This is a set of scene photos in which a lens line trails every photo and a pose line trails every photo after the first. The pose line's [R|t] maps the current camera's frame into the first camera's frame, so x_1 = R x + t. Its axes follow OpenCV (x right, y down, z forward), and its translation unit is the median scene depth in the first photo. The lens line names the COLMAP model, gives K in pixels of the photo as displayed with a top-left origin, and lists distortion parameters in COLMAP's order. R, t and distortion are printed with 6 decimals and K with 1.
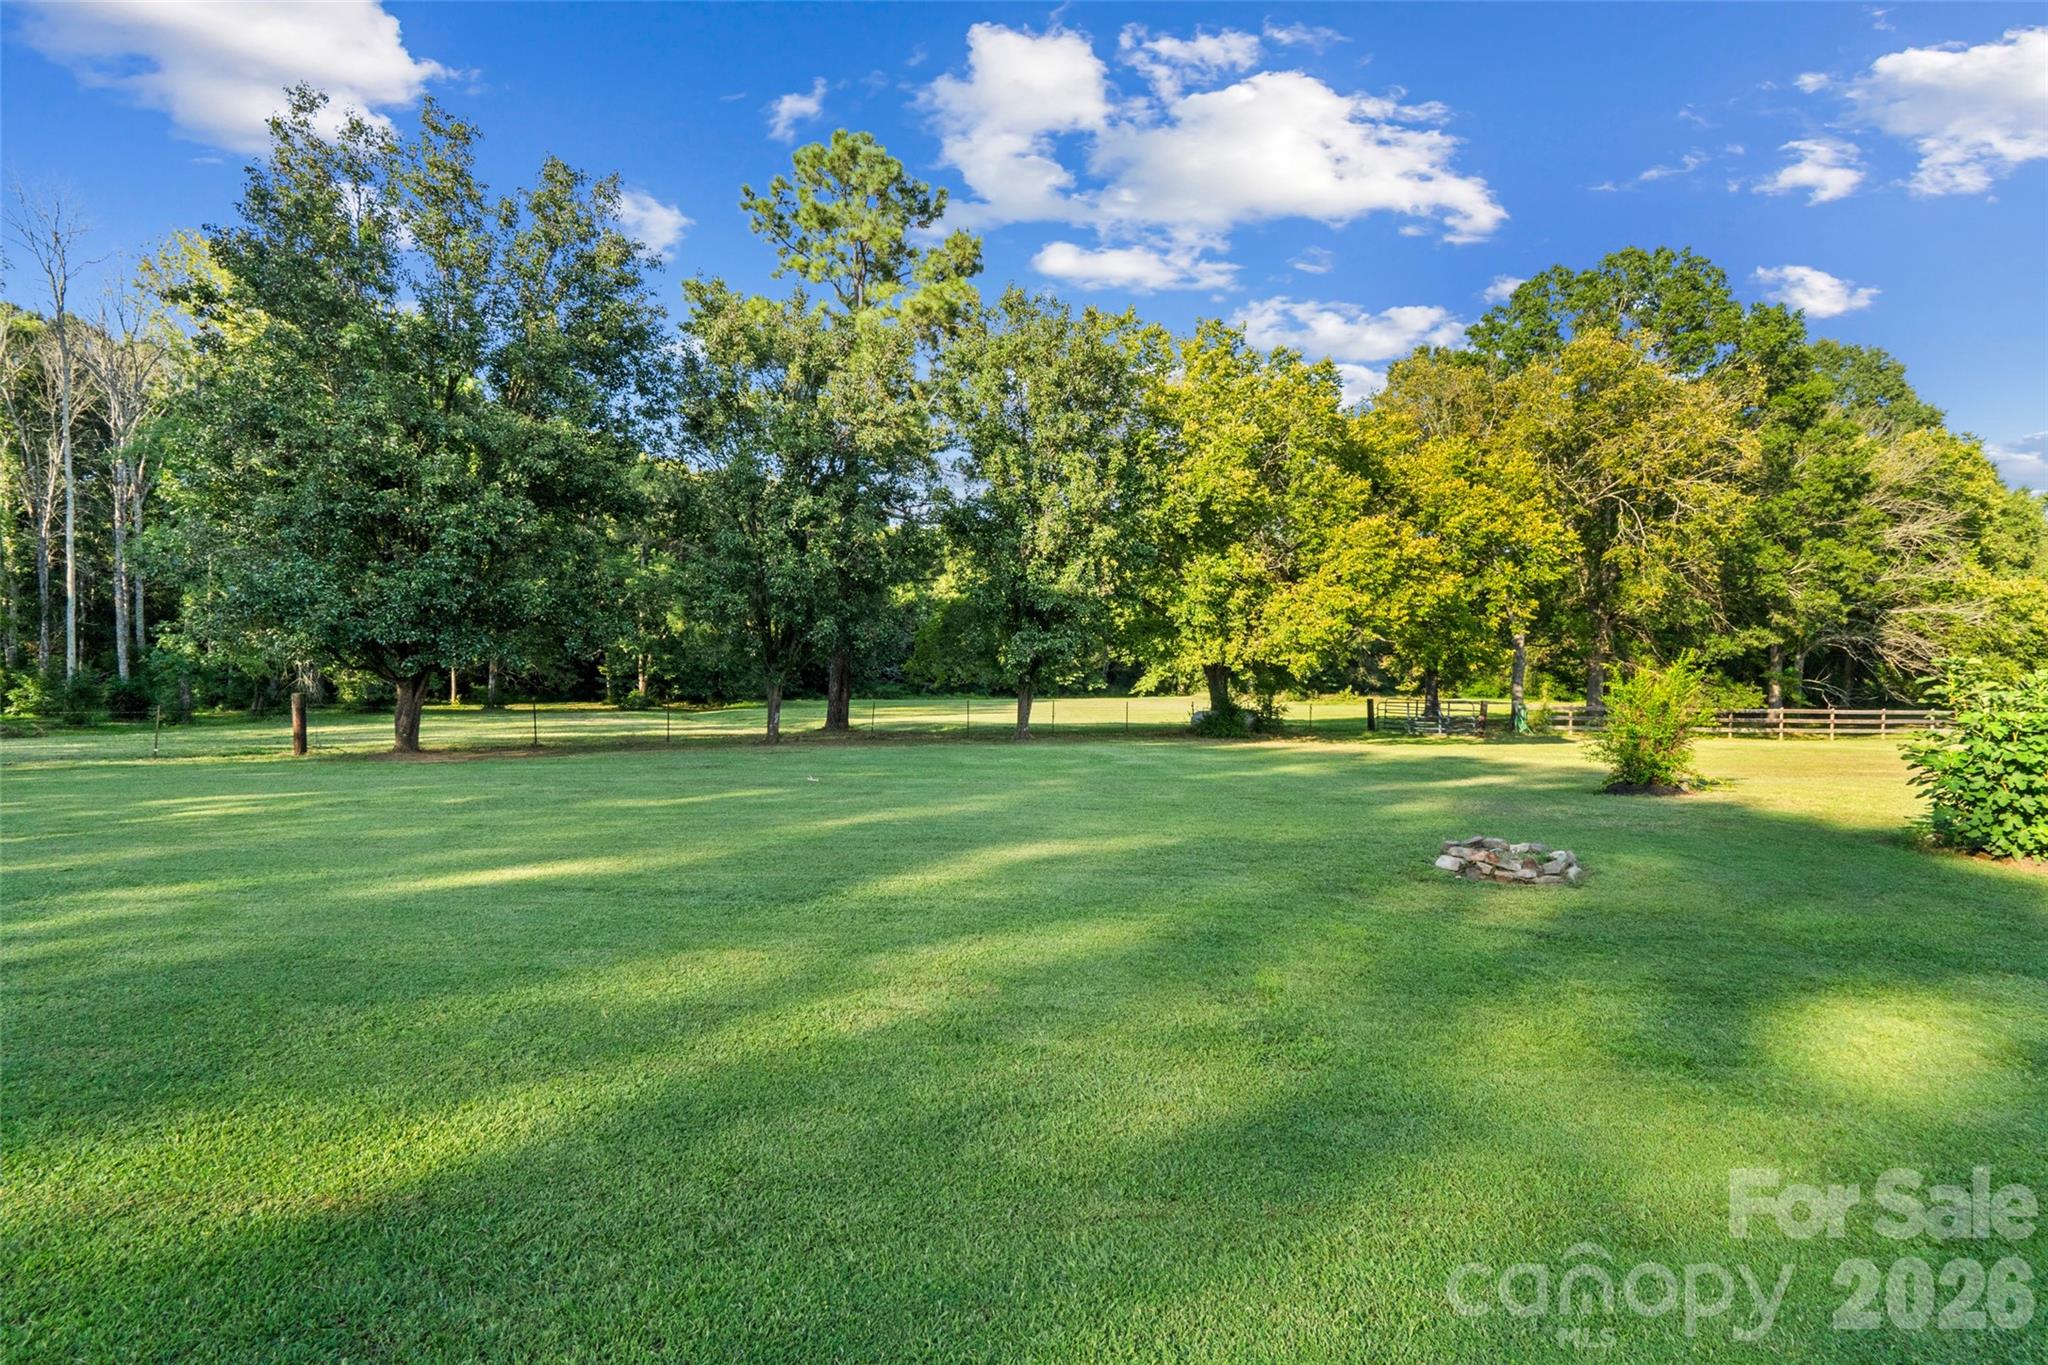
lens RADIAL K [[978.1, 0, 1040.7], [0, 978.1, 673.1], [0, 0, 1]] dist [-0.007926, 0.000749]
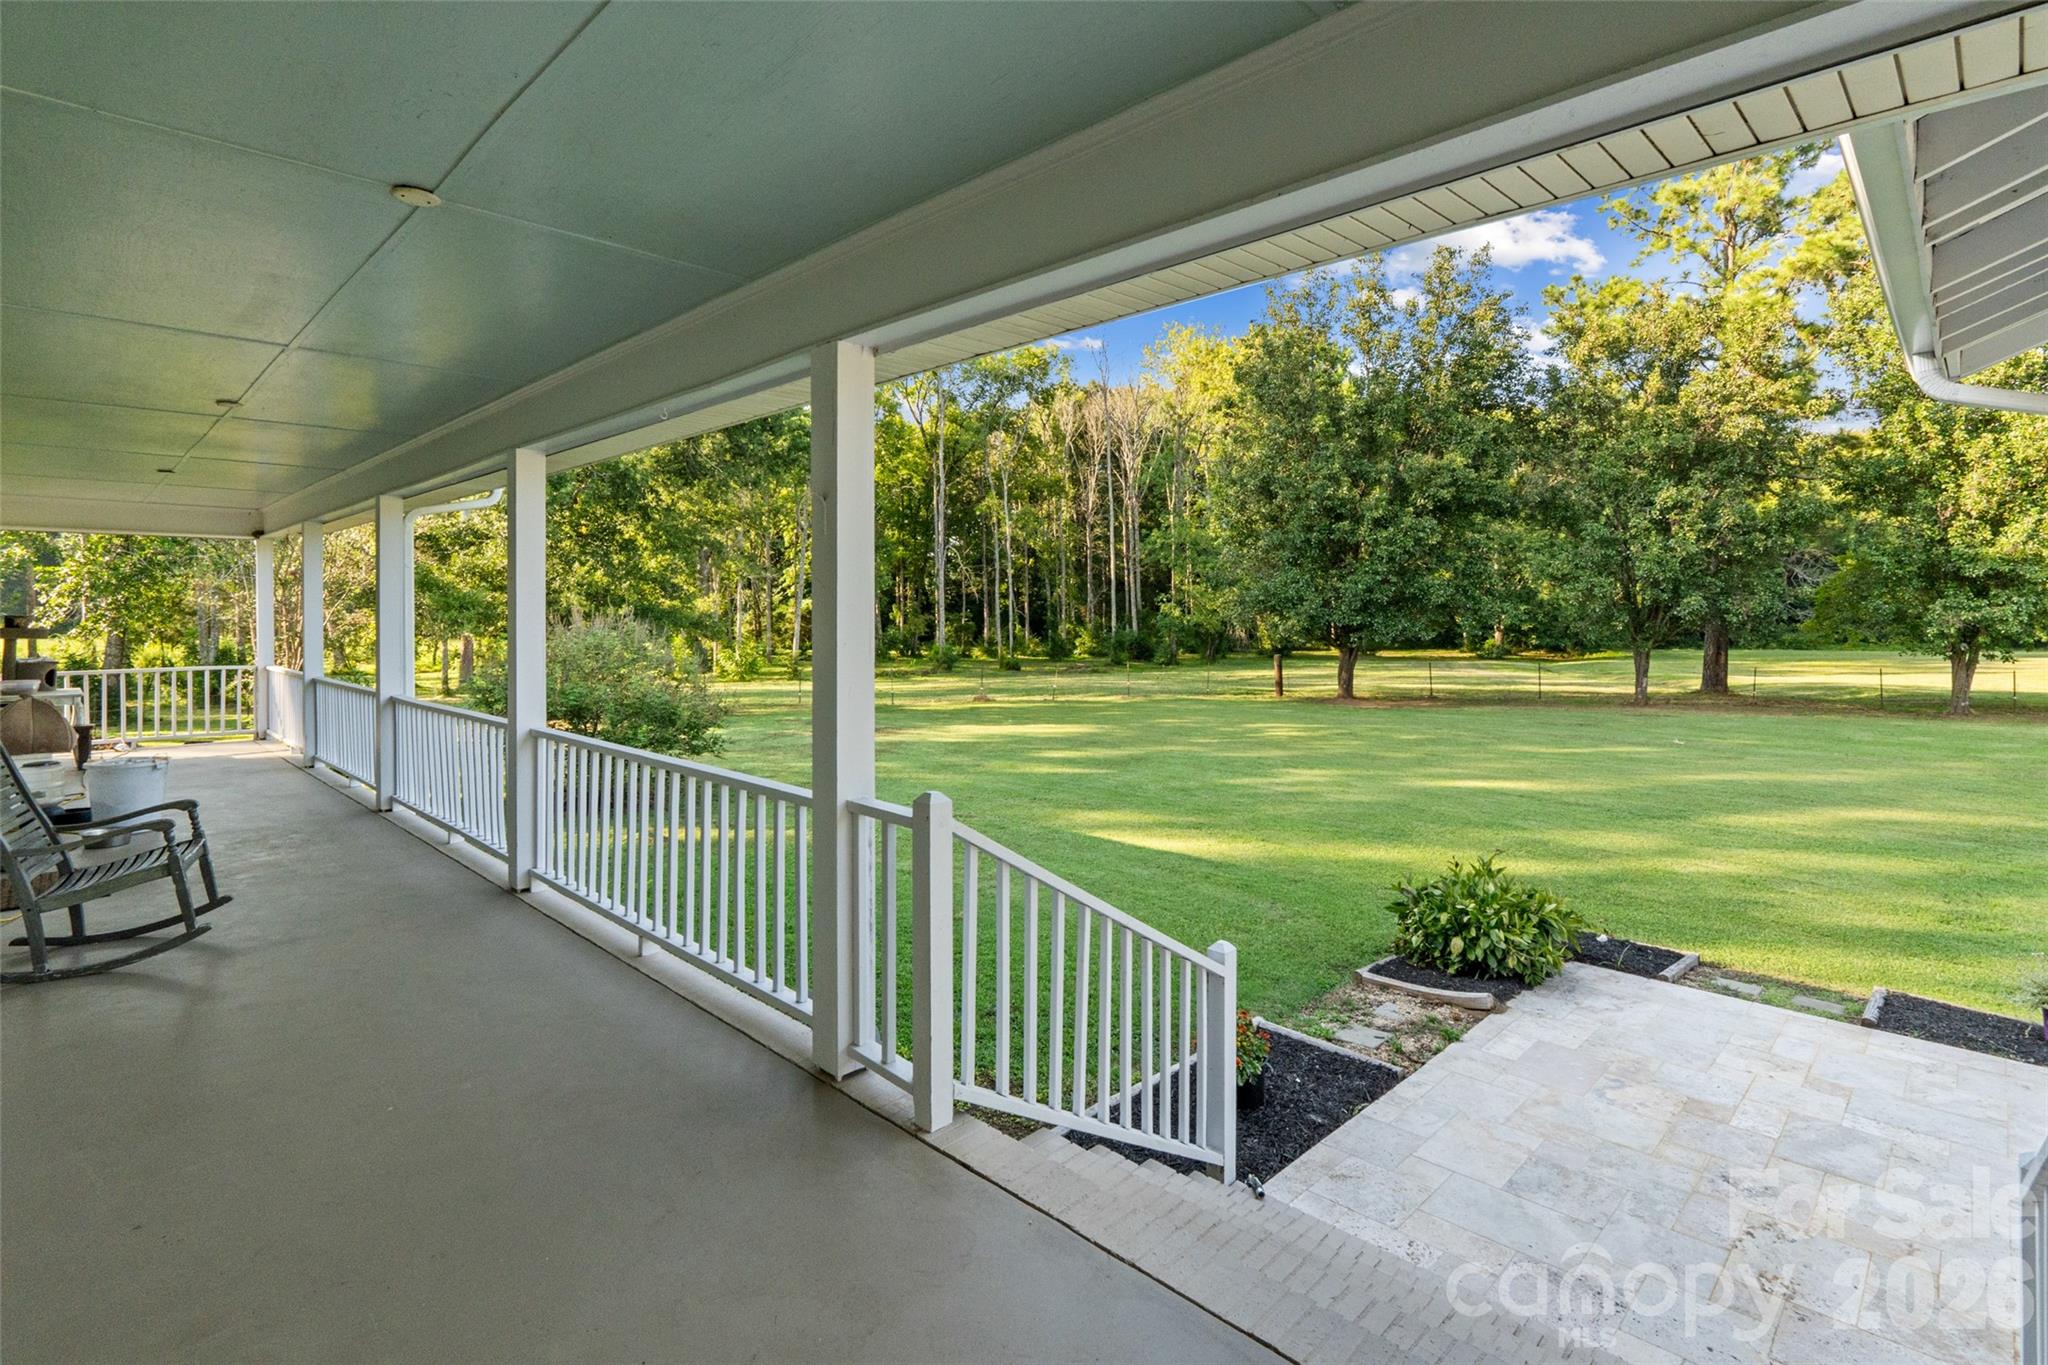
lens RADIAL K [[978.1, 0, 1031.5], [0, 978.1, 600.3], [0, 0, 1]] dist [-0.007926, 0.000749]
pose [[0.677145, -0.022131, -0.735517, 0.077052], [0.010441, 0.999736, -0.020469, -0.033596], [0.735776, 0.006181, 0.677197, -0.270336]]
